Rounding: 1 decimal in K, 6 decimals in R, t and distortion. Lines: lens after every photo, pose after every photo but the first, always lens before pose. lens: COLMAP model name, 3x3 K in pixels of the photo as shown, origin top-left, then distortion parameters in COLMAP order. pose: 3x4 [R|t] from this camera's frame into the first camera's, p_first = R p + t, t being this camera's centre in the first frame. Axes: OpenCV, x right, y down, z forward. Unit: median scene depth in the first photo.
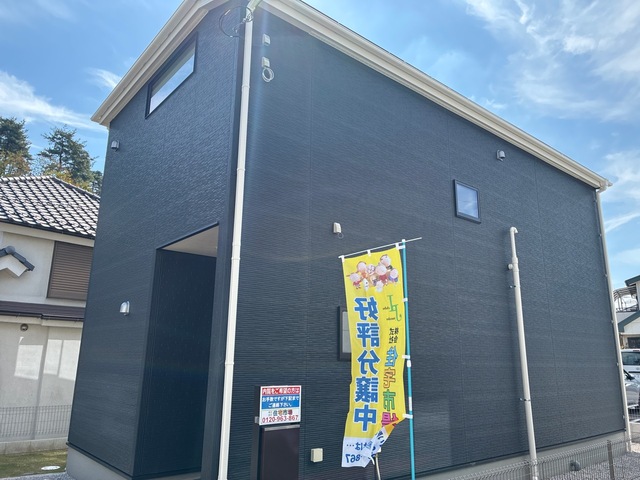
lens RADIAL K [[481.6, 0, 320.1], [0, 481.6, 239.4], [0, 0, 1]] dist [0.023528, -0.040444]
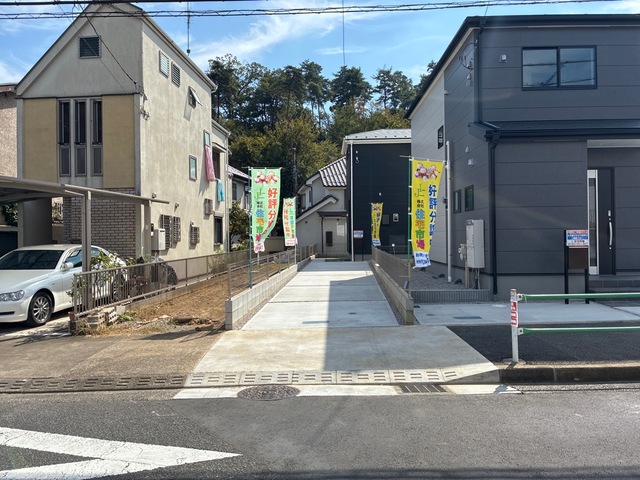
lens RADIAL K [[481.6, 0, 314.4], [0, 481.6, 235.1], [0, 0, 1]] dist [0.023528, -0.040444]
pose [[0.747137, -0.030649, -0.663963, 0.192350], [0.185901, 0.968705, 0.164472, -0.037593], [0.638143, -0.246315, 0.729454, -0.200615]]
